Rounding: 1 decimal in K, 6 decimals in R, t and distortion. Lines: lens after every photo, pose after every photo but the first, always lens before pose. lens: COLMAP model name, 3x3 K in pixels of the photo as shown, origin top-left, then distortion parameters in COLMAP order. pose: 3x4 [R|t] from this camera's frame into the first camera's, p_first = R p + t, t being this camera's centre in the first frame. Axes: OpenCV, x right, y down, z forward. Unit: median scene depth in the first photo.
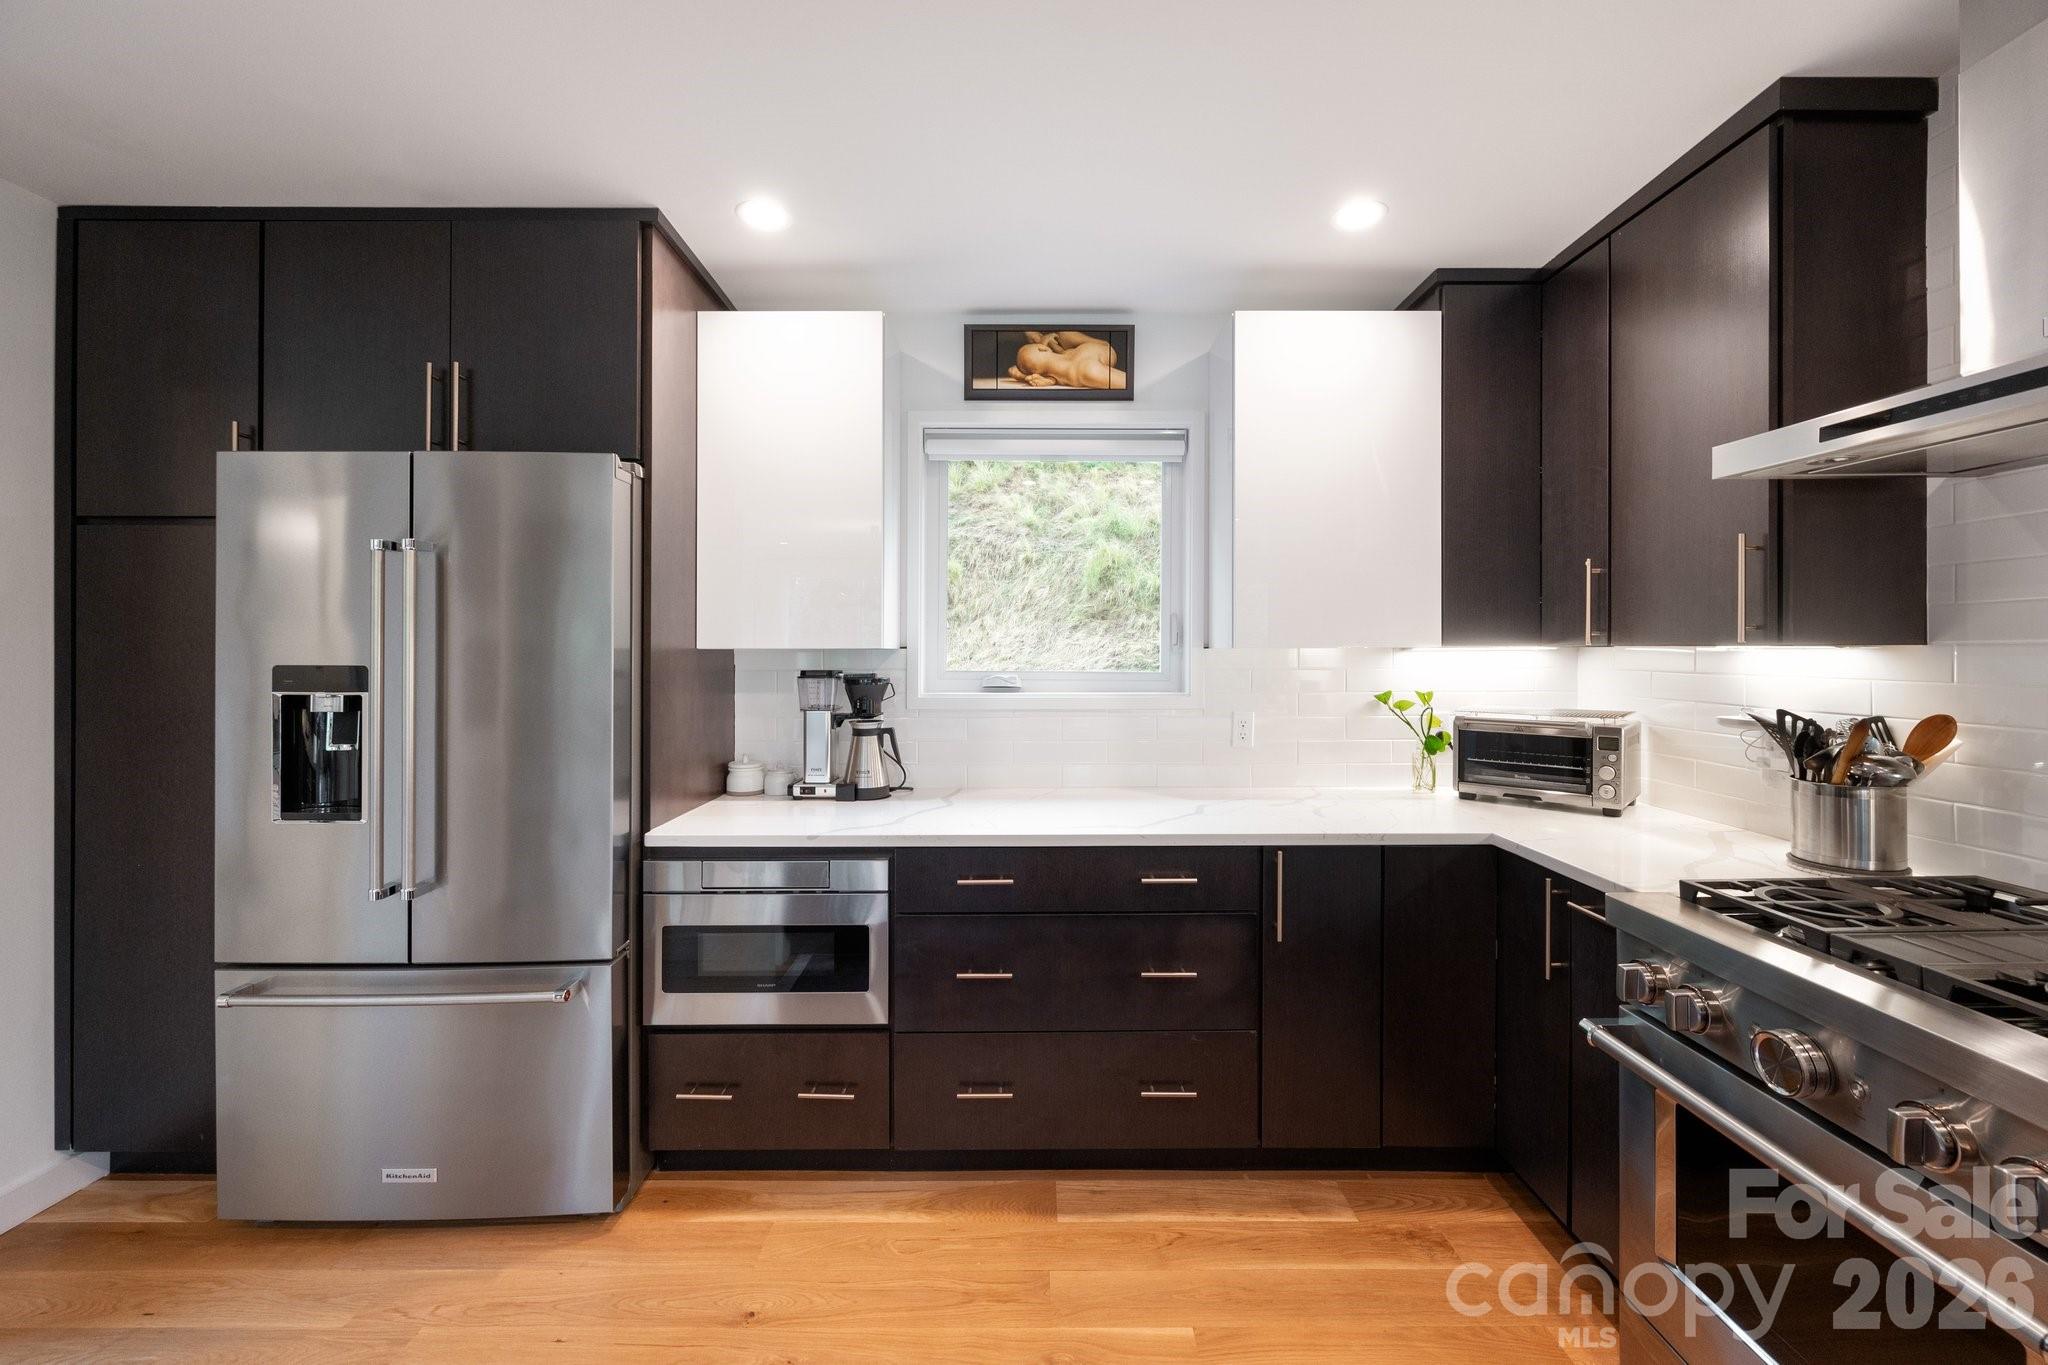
lens RADIAL K [[830.5, 0, 1028.6], [0, 830.5, 641.9], [0, 0, 1]] dist [-0.001939, -0.000401]
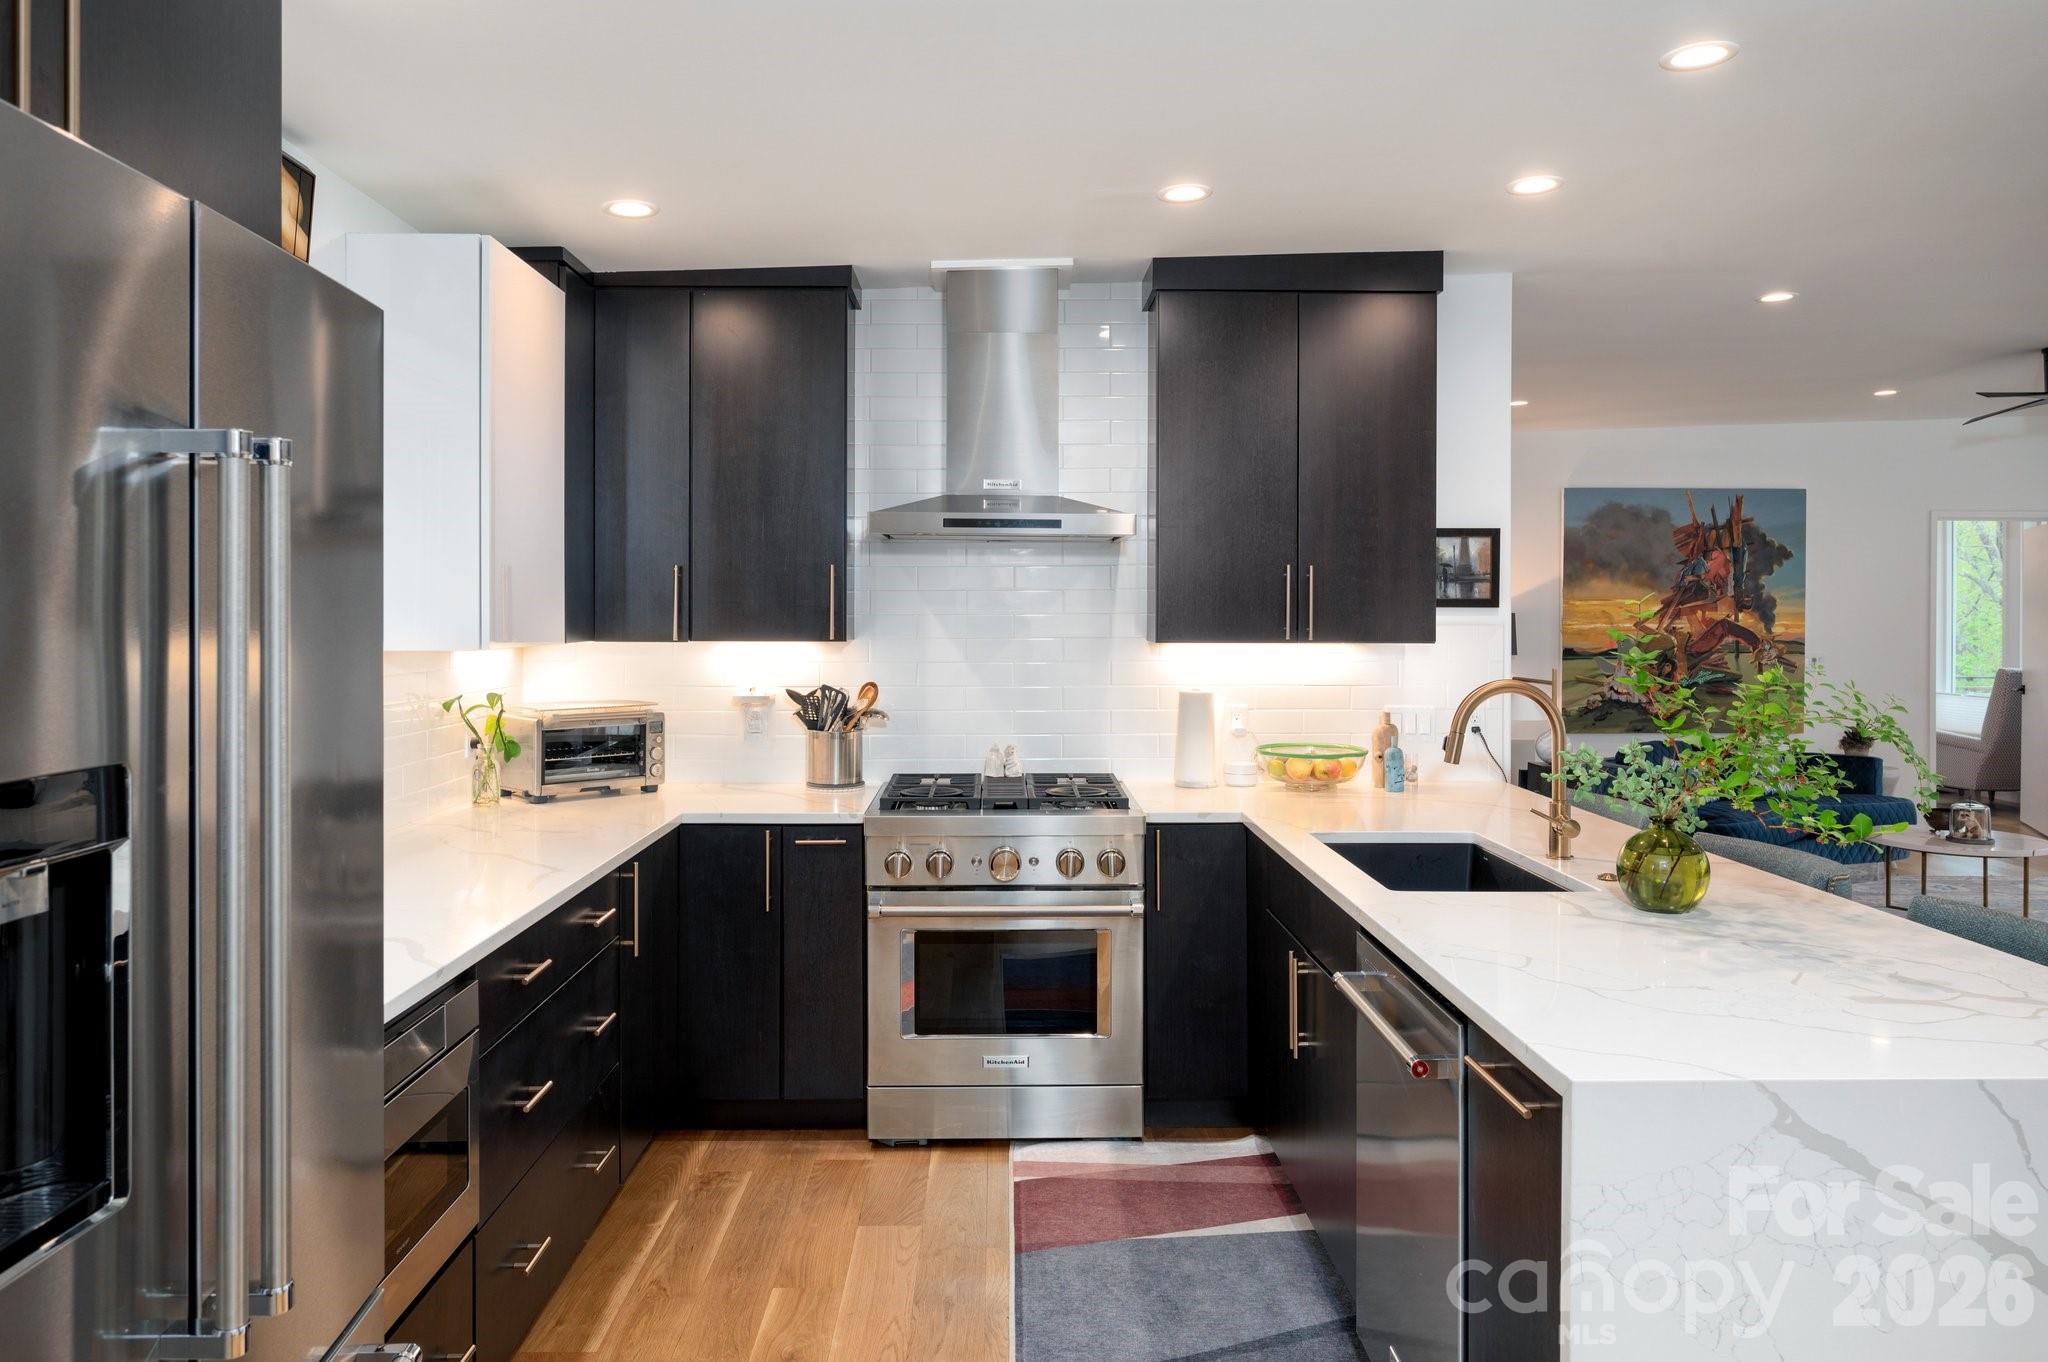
lens RADIAL K [[1403.9, 0, 1021.4], [0, 1403.9, 624.0], [0, 0, 1]] dist [0.001095, 0.001737]
pose [[-0.016202, -0.005662, 0.999853, -1.359706], [-0.008568, 0.999948, 0.005524, -0.036218], [-0.999832, -0.008478, -0.016250, 0.601883]]
